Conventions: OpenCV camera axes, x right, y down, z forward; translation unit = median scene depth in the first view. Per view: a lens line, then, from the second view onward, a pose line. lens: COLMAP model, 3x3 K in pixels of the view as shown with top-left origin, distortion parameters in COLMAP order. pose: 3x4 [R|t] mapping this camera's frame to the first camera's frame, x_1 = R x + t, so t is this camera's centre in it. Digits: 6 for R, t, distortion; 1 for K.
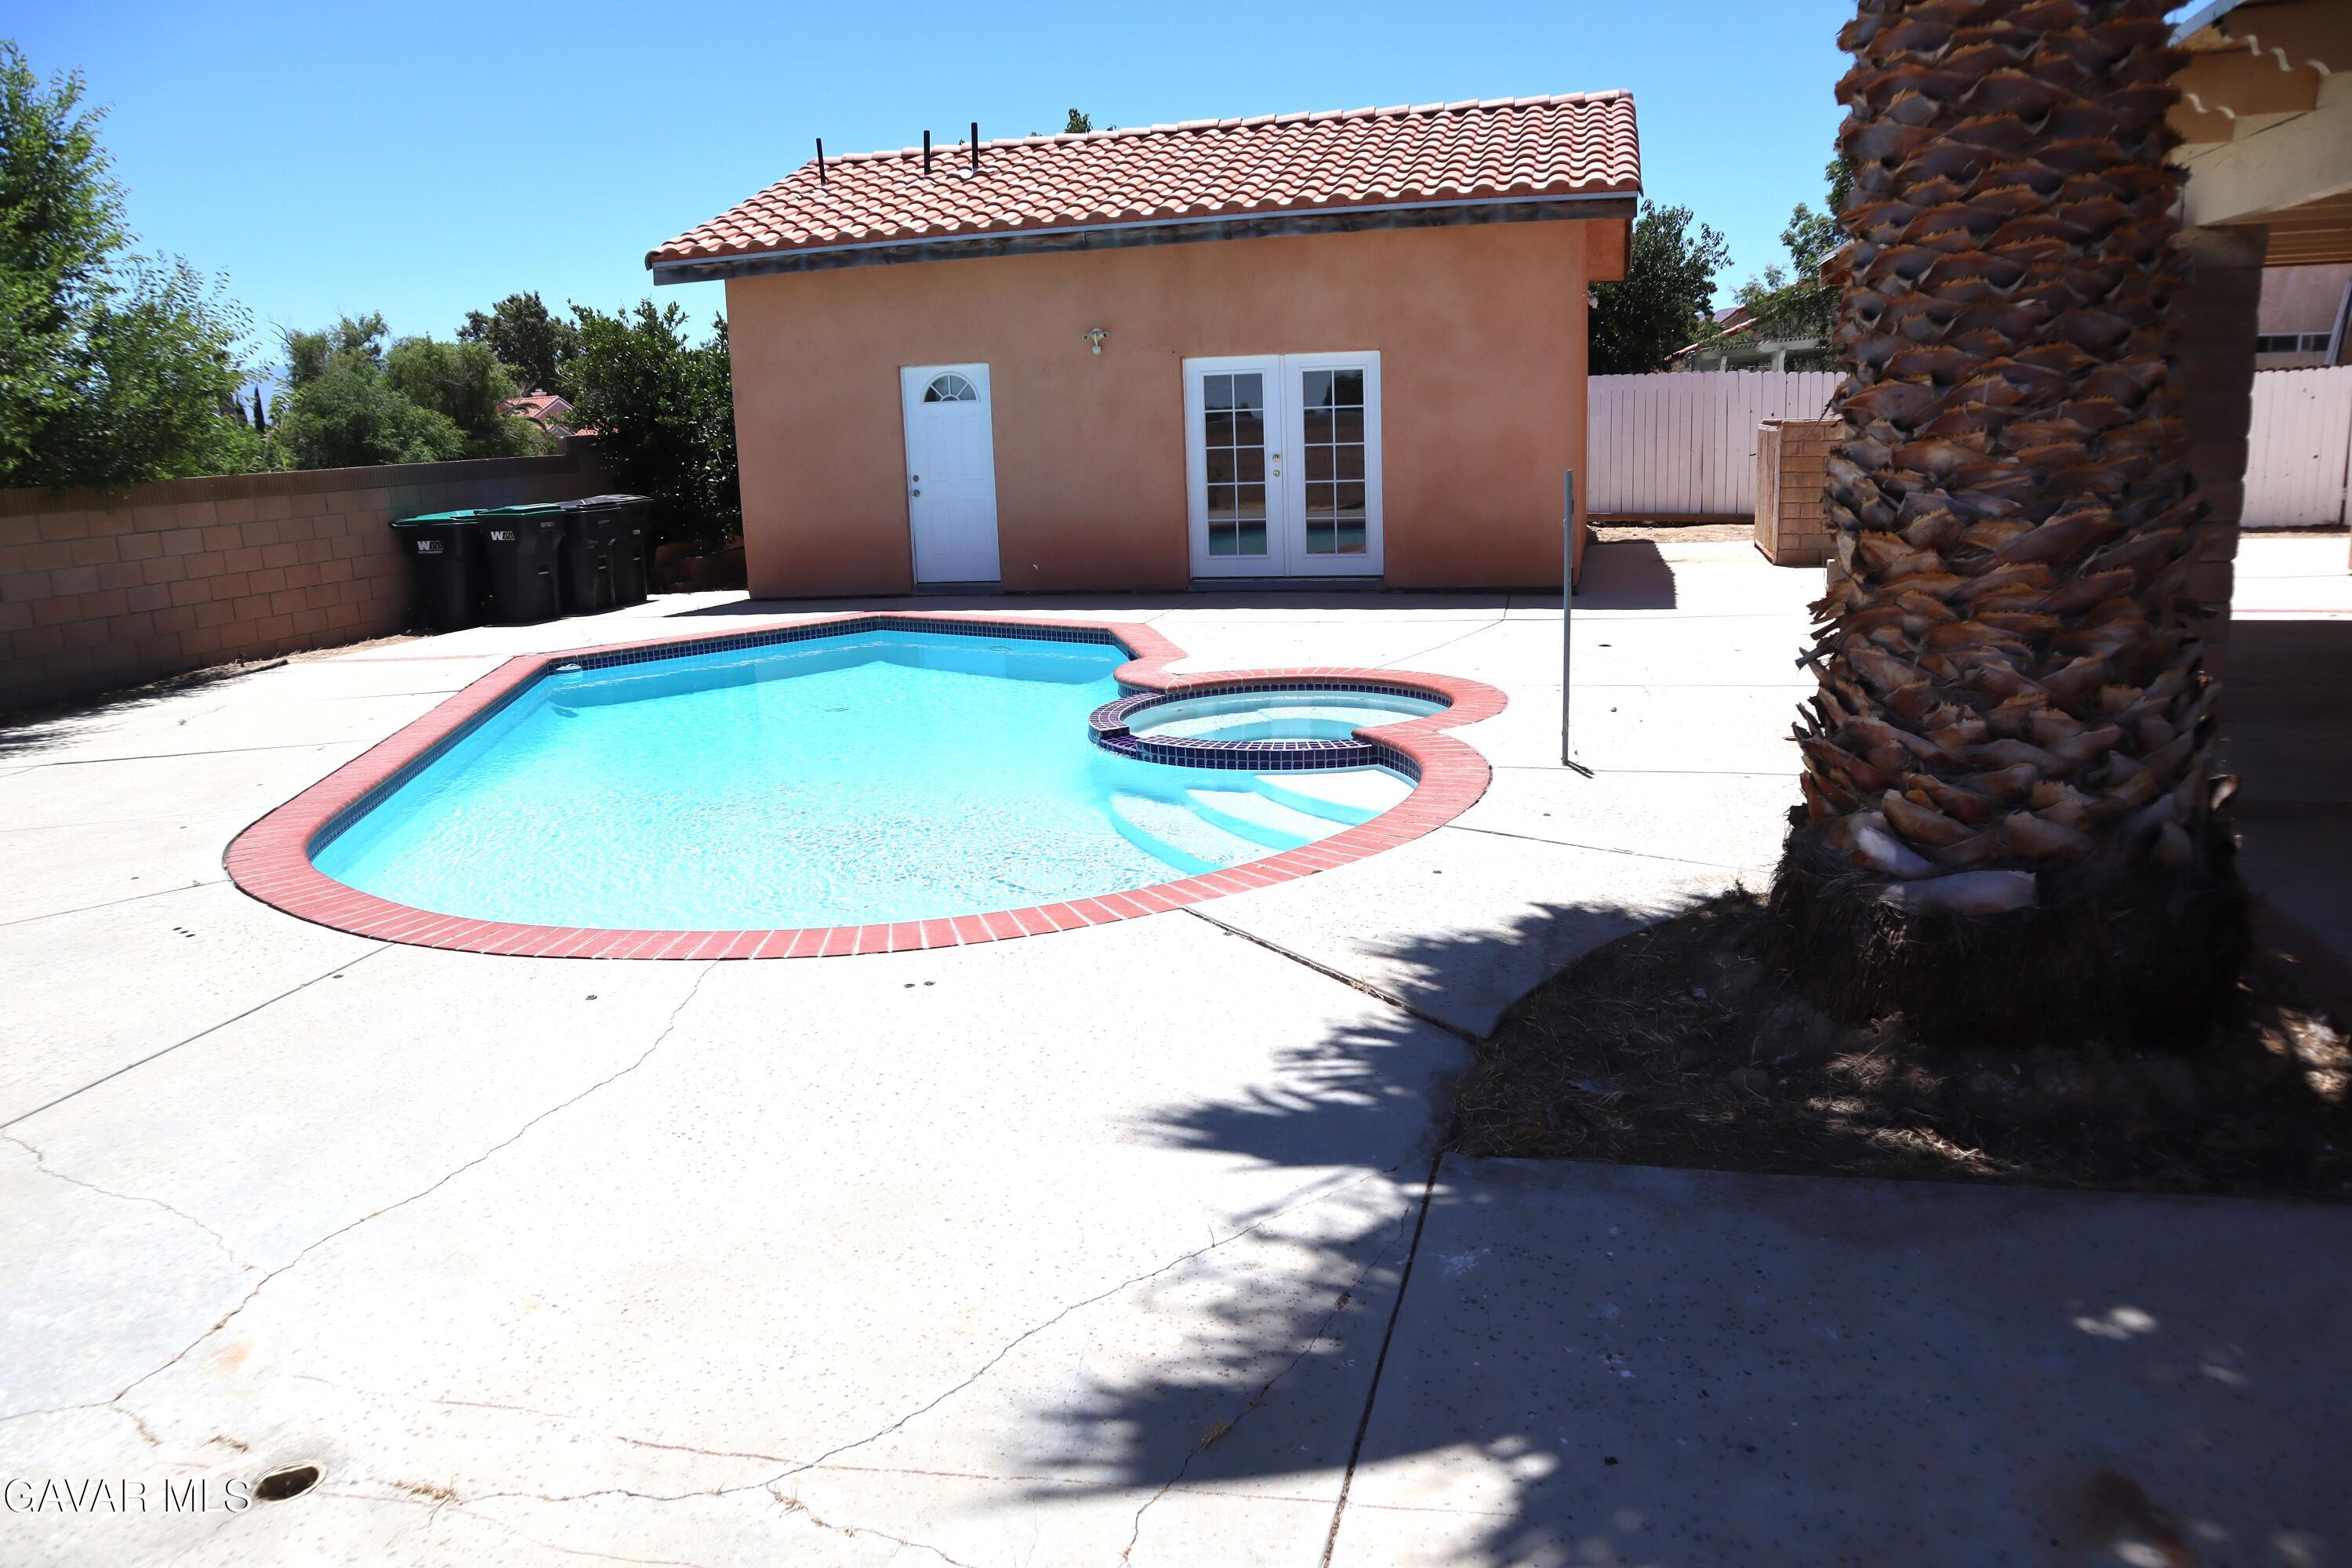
lens RADIAL K [[1624.2, 0, 1185.2], [0, 1624.2, 795.4], [0, 0, 1]] dist [-0.114673, 0.064785]
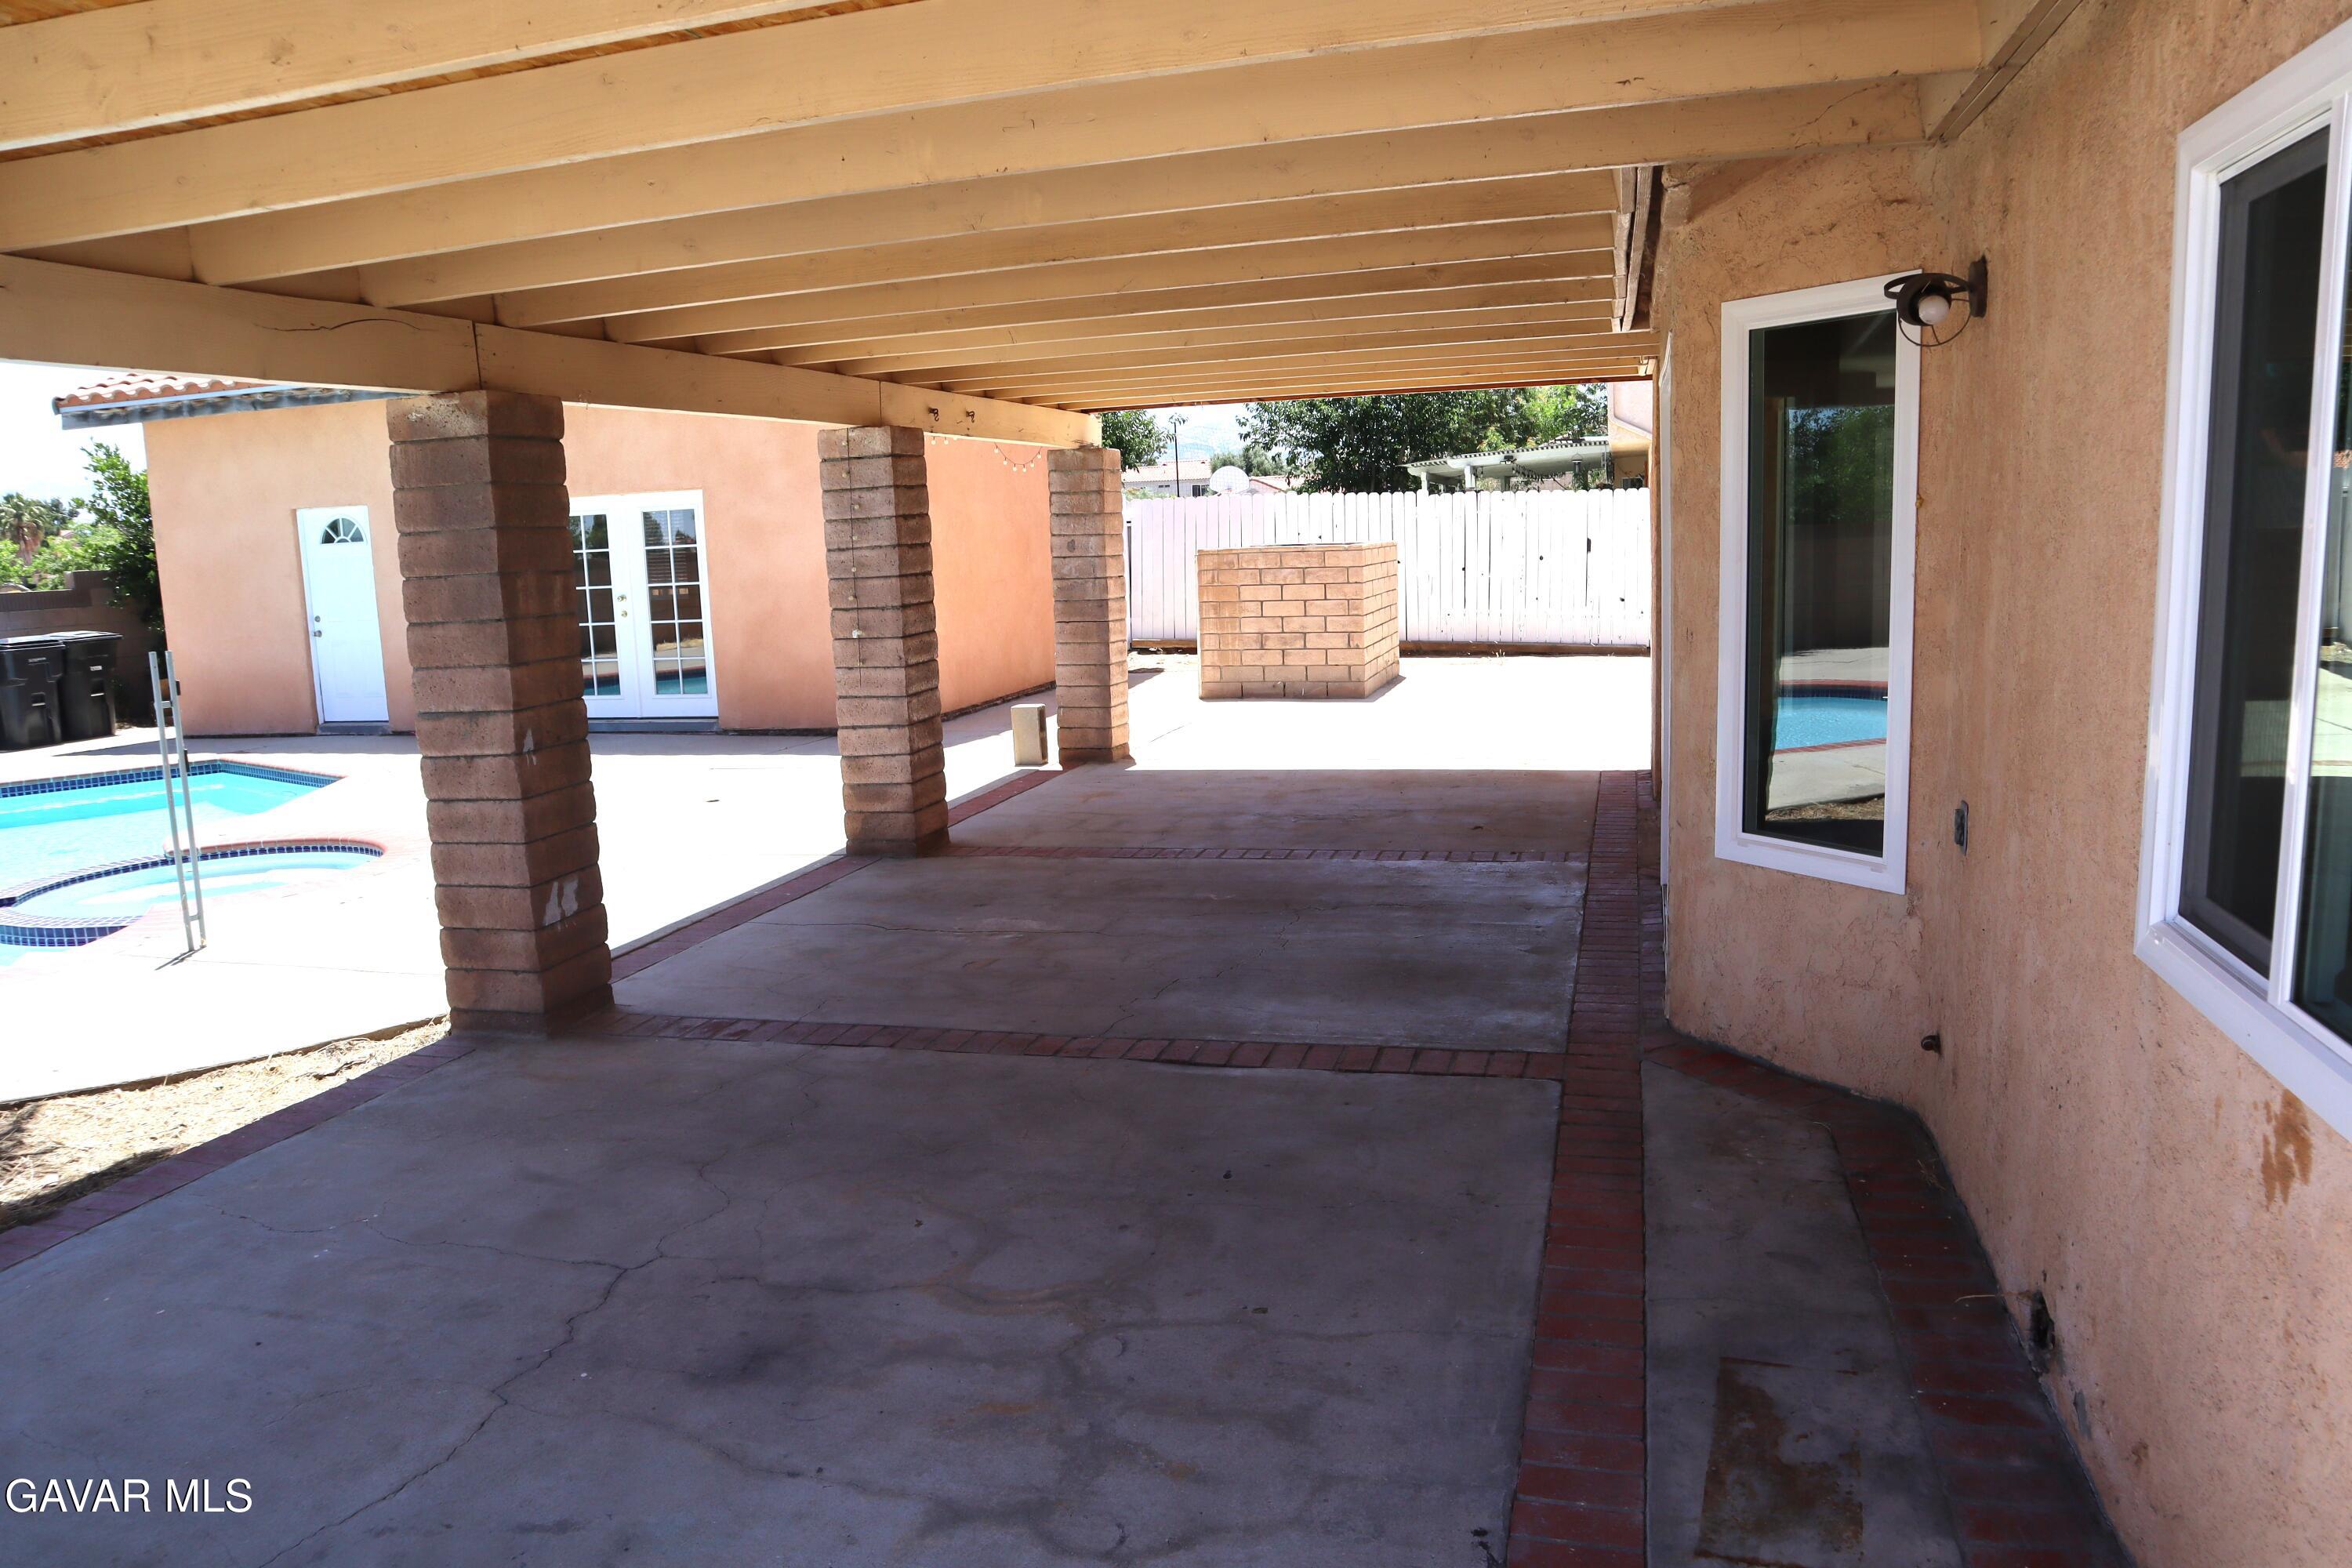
lens RADIAL K [[1624.2, 0, 1185.2], [0, 1624.2, 795.4], [0, 0, 1]] dist [-0.114673, 0.064785]
pose [[0.999972, -0.000381, -0.007420, 1.701511], [-0.000091, 0.997979, -0.063544, -0.110455], [0.007429, 0.063543, 0.997951, 0.138878]]
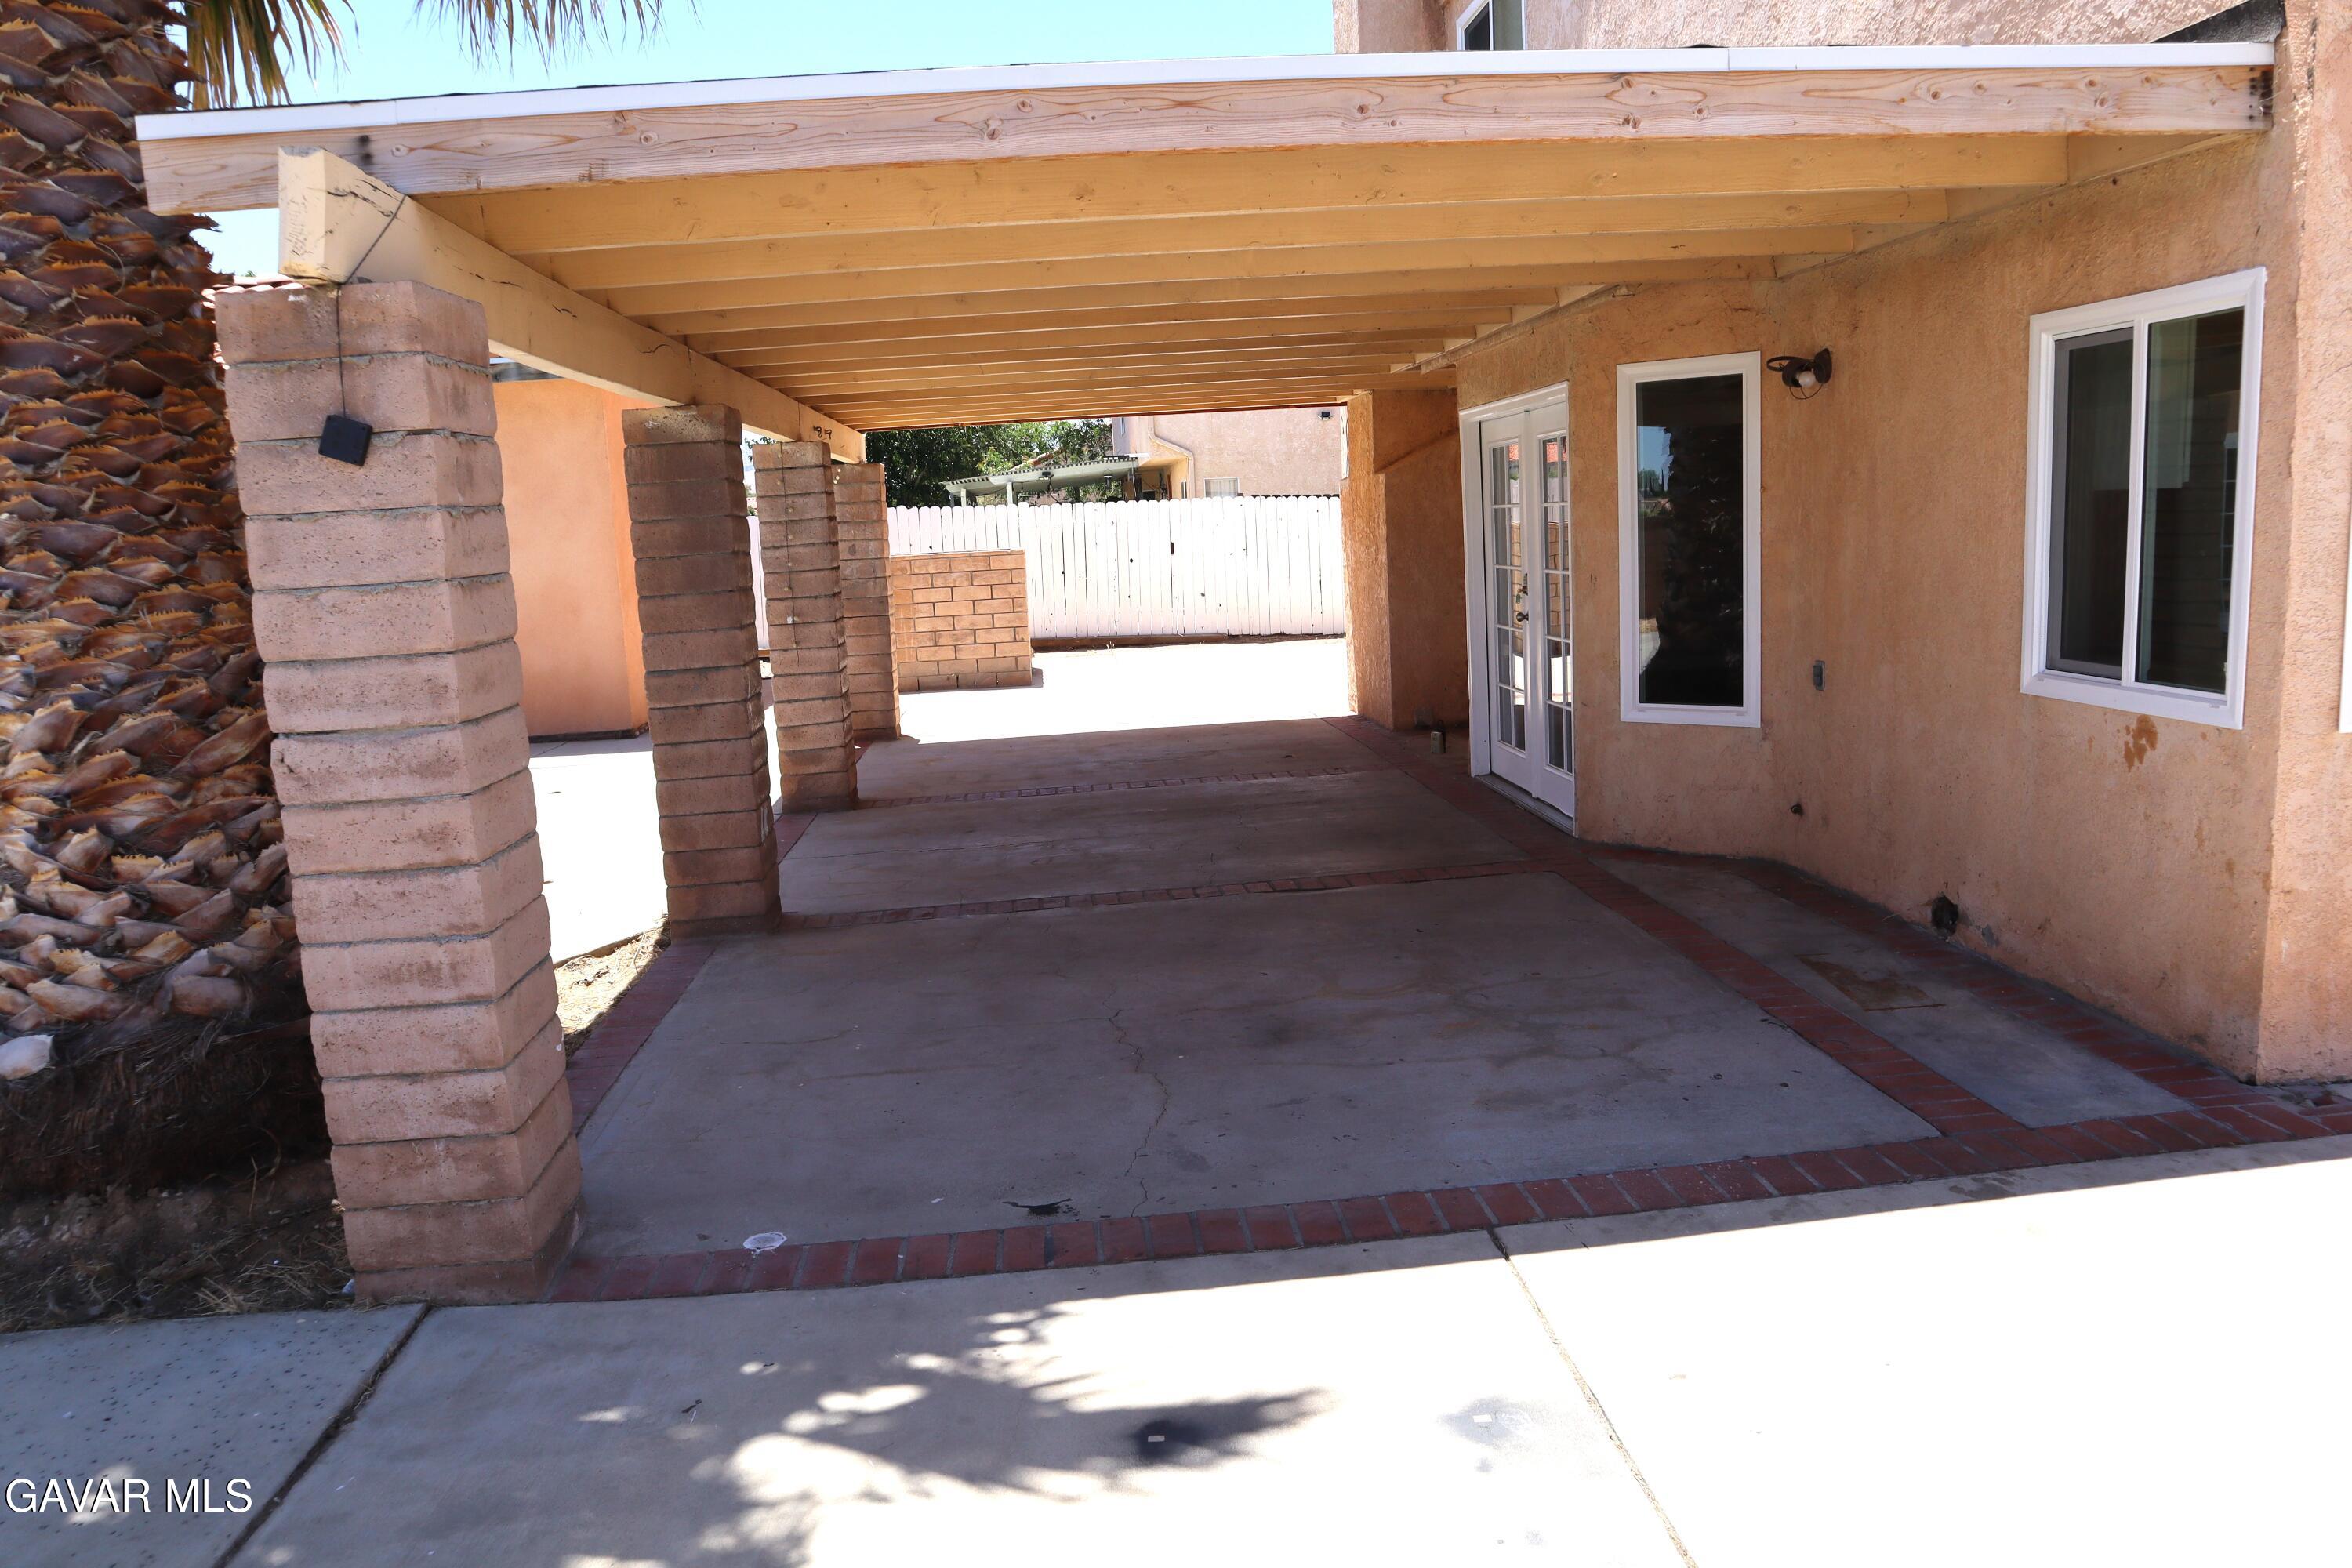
lens RADIAL K [[1624.2, 0, 1185.2], [0, 1624.2, 795.4], [0, 0, 1]] dist [-0.114673, 0.064785]
pose [[0.938841, -0.067274, 0.337715, 0.908962], [0.092765, 0.993885, -0.059898, 0.021044], [-0.331621, 0.087563, 0.939340, -0.268317]]
